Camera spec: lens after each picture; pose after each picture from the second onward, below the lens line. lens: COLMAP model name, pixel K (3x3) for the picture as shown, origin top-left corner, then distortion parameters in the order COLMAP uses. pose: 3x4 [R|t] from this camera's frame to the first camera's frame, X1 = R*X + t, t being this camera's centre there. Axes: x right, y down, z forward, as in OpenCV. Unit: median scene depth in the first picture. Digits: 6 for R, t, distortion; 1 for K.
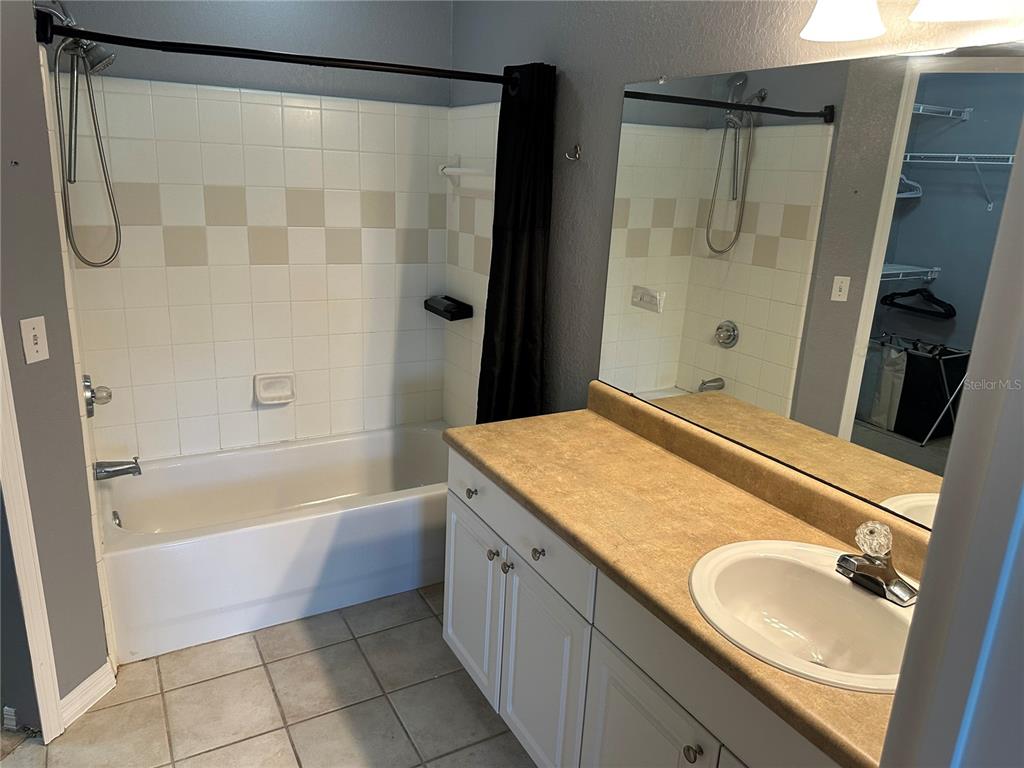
lens RADIAL K [[723.9, 0, 521.7], [0, 723.9, 386.2], [0, 0, 1]] dist [0.030183, -0.049752]
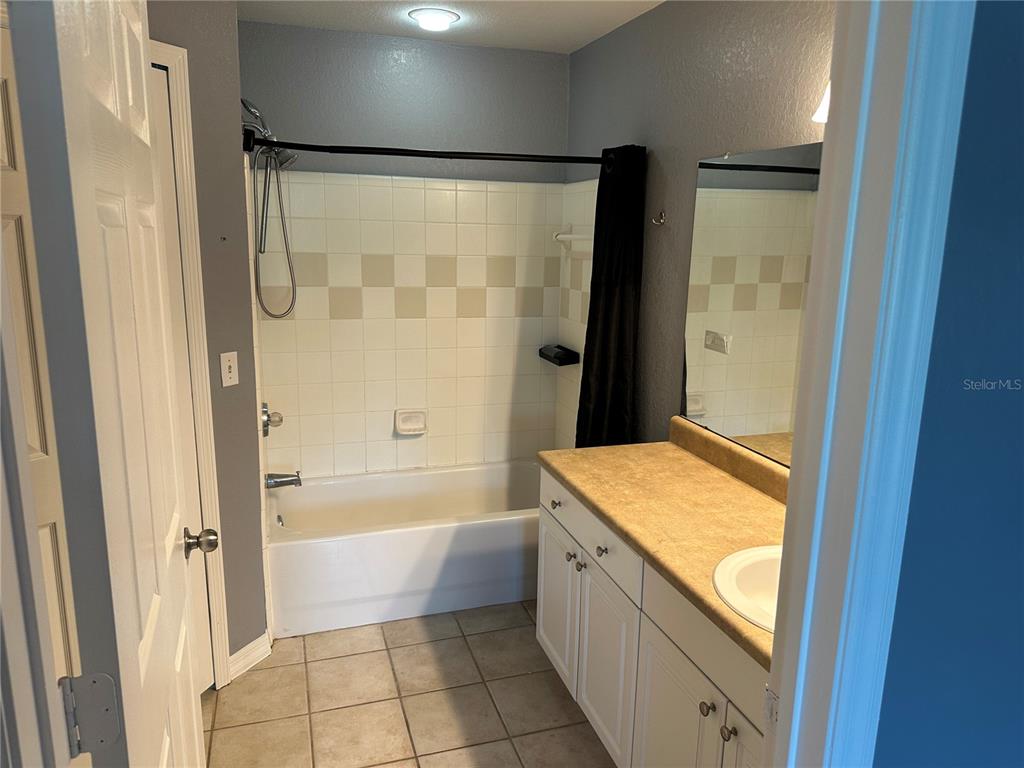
lens RADIAL K [[723.9, 0, 534.3], [0, 723.9, 391.6], [0, 0, 1]] dist [0.030183, -0.049752]
pose [[0.981926, 0.013571, -0.188777, 0.099171], [-0.028404, 0.996696, -0.076094, 0.047502], [0.187121, 0.080081, 0.979067, -0.149293]]
